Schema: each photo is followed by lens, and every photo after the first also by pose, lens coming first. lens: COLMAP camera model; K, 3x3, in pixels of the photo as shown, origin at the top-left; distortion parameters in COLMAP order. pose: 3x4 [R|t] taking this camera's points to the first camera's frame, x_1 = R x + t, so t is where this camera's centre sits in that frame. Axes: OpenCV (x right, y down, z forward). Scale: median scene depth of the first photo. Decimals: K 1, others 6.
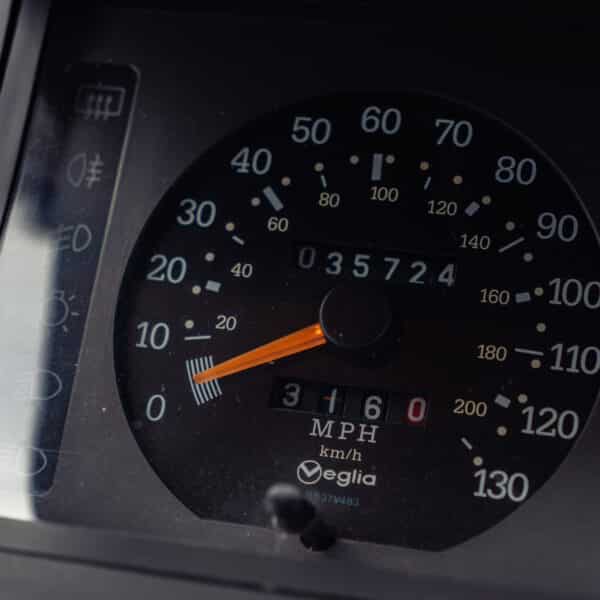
lens RADIAL K [[1871.8, 0, 299.6], [0, 1871.8, 300.2], [0, 0, 1]] dist [-0.410228, 0.000000]
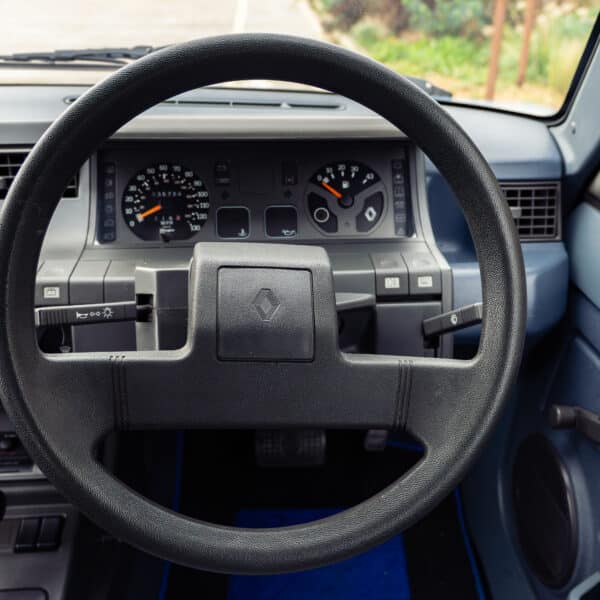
lens RADIAL K [[768.6, 0, 321.4], [0, 768.6, 295.8], [0, 0, 1]] dist [0.057083, 0.000000]
pose [[0.940105, -0.166036, 0.297717, -0.271149], [0.125745, 0.980679, 0.149853, -0.006541], [-0.316846, -0.103441, 0.942820, -1.420474]]
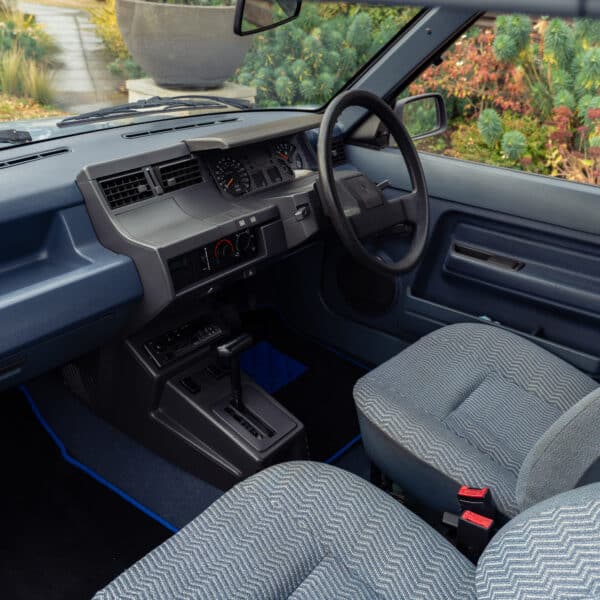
lens RADIAL K [[707.7, 0, 303.7], [0, 707.7, 304.0], [0, 0, 1]] dist [0.029558, 0.000000]
pose [[0.357585, -0.417525, 0.835348, -3.689914], [0.274378, 0.901984, 0.333379, -0.602750], [-0.892664, 0.109989, 0.437096, -1.170077]]
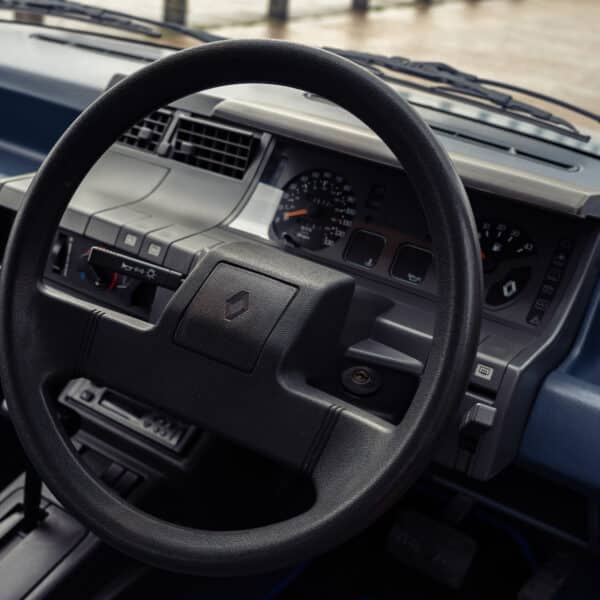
lens RADIAL K [[921.6, 0, 298.2], [0, 921.6, 298.9], [0, 0, 1]] dist [0.012675, 0.000000]
pose [[0.945391, 0.197765, -0.259086, 0.736234], [-0.182976, 0.979836, 0.080257, 0.056980], [0.269734, -0.028468, 0.962514, -1.621221]]
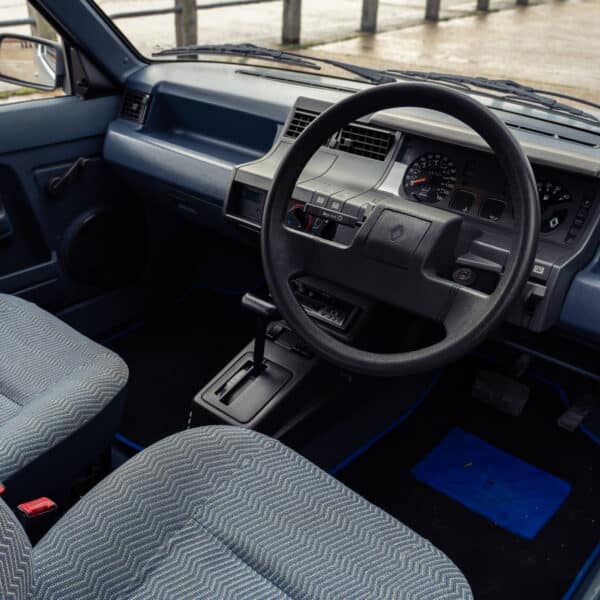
lens RADIAL K [[707.7, 0, 299.5], [0, 707.7, 299.8], [0, 0, 1]] dist [0.029558, 0.000000]
pose [[0.913601, 0.204956, -0.351179, 0.770289], [-0.154025, 0.973748, 0.167602, 0.102890], [0.376311, -0.099031, 0.921185, -2.418534]]
